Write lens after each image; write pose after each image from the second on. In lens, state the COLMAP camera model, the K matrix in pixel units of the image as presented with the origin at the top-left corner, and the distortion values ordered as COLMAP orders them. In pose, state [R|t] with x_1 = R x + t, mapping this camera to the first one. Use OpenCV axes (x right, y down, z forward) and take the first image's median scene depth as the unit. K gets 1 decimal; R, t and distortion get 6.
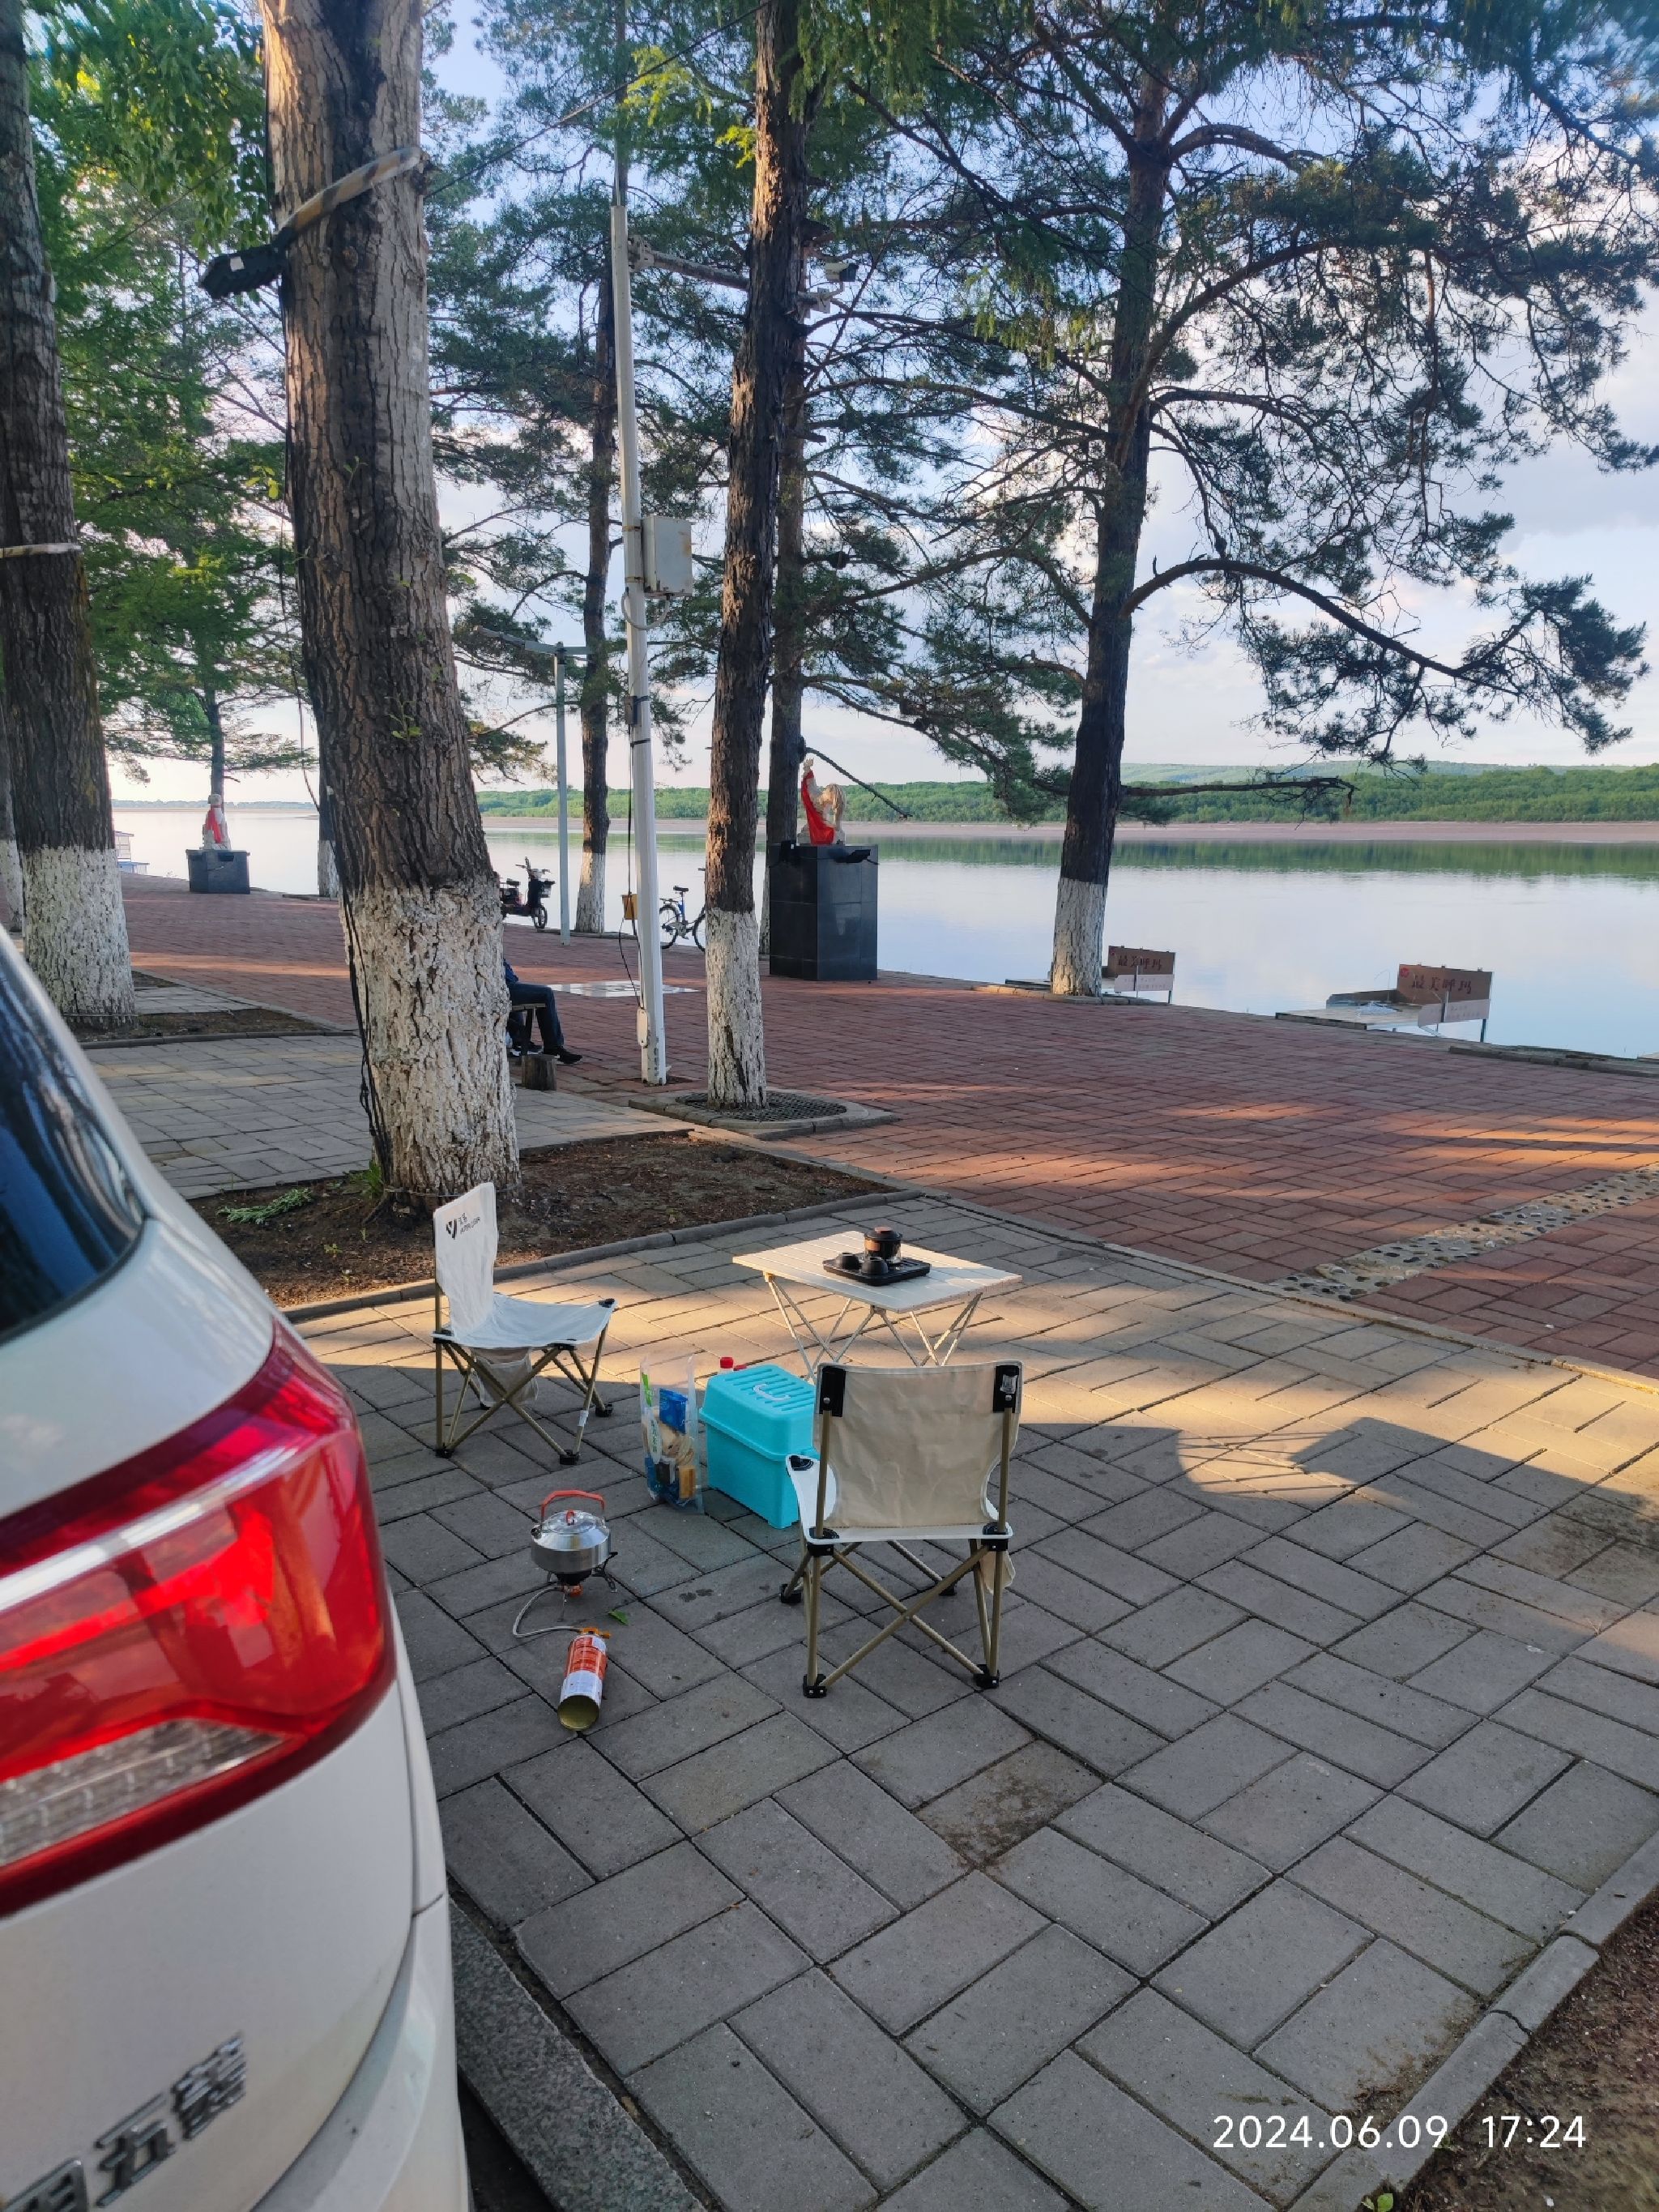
lens RADIAL K [[1459.9, 0, 829.5], [0, 1459.9, 1106.0], [0, 0, 1]] dist [0.034670, -0.000767]
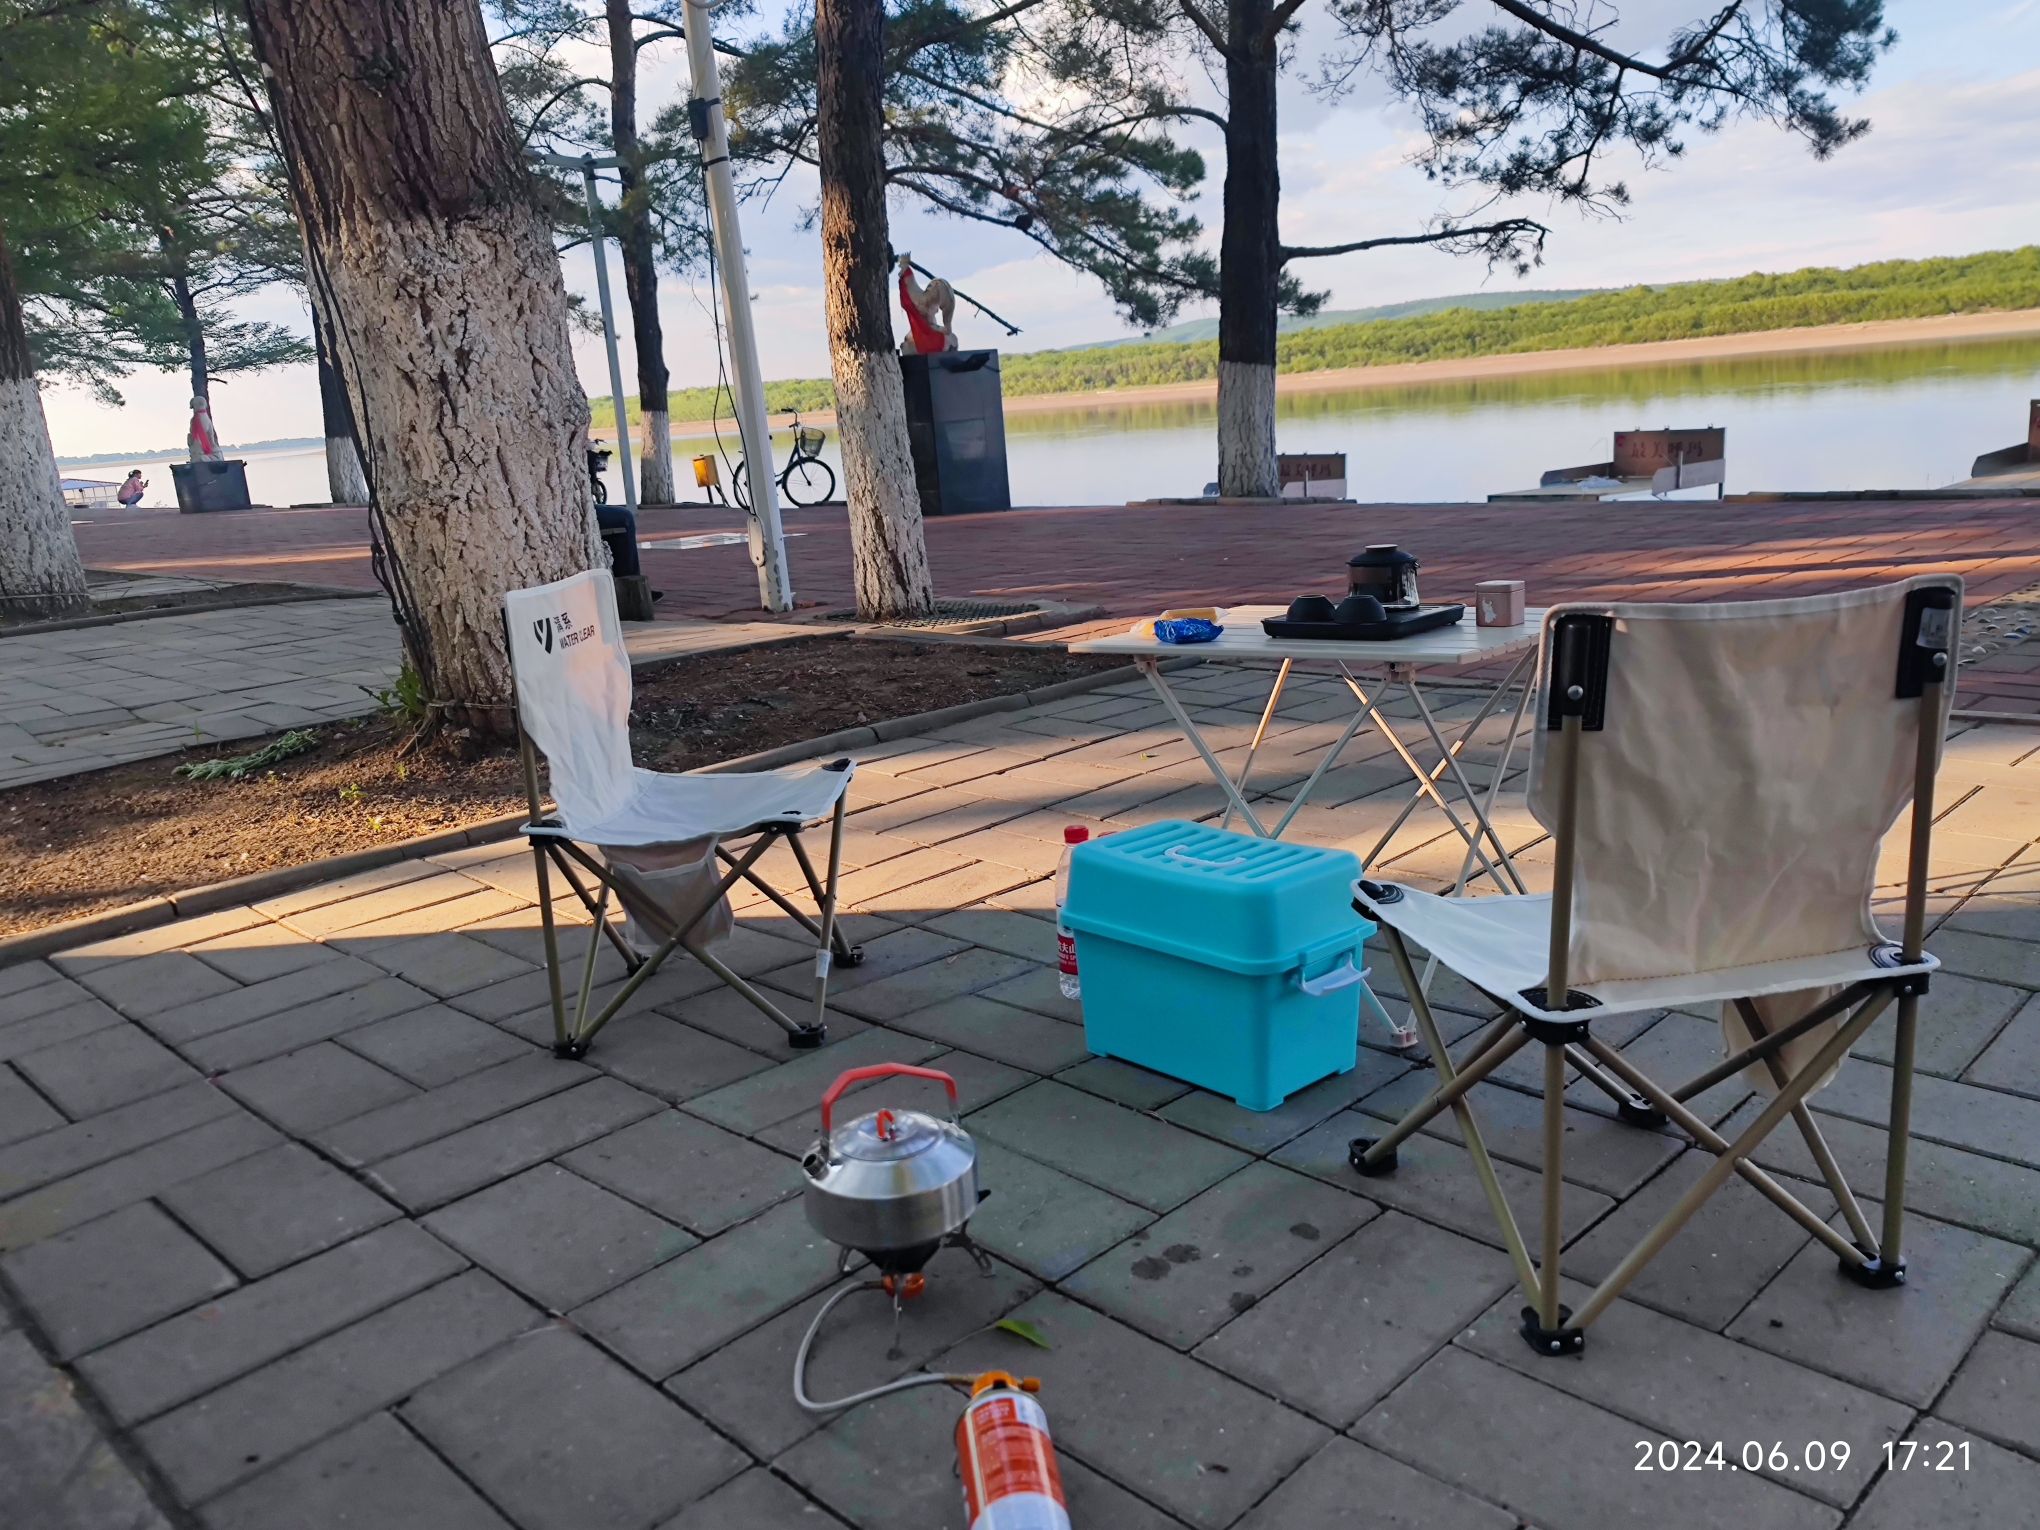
lens RADIAL K [[1528.8, 0, 1020.0], [0, 1528.8, 765.0], [0, 0, 1]] dist [0.031967, -0.002648]
pose [[0.993079, -0.100135, 0.061371, -0.035370], [0.098332, 0.994648, 0.031733, 0.036986], [-0.064220, -0.025478, 0.997610, 0.122826]]
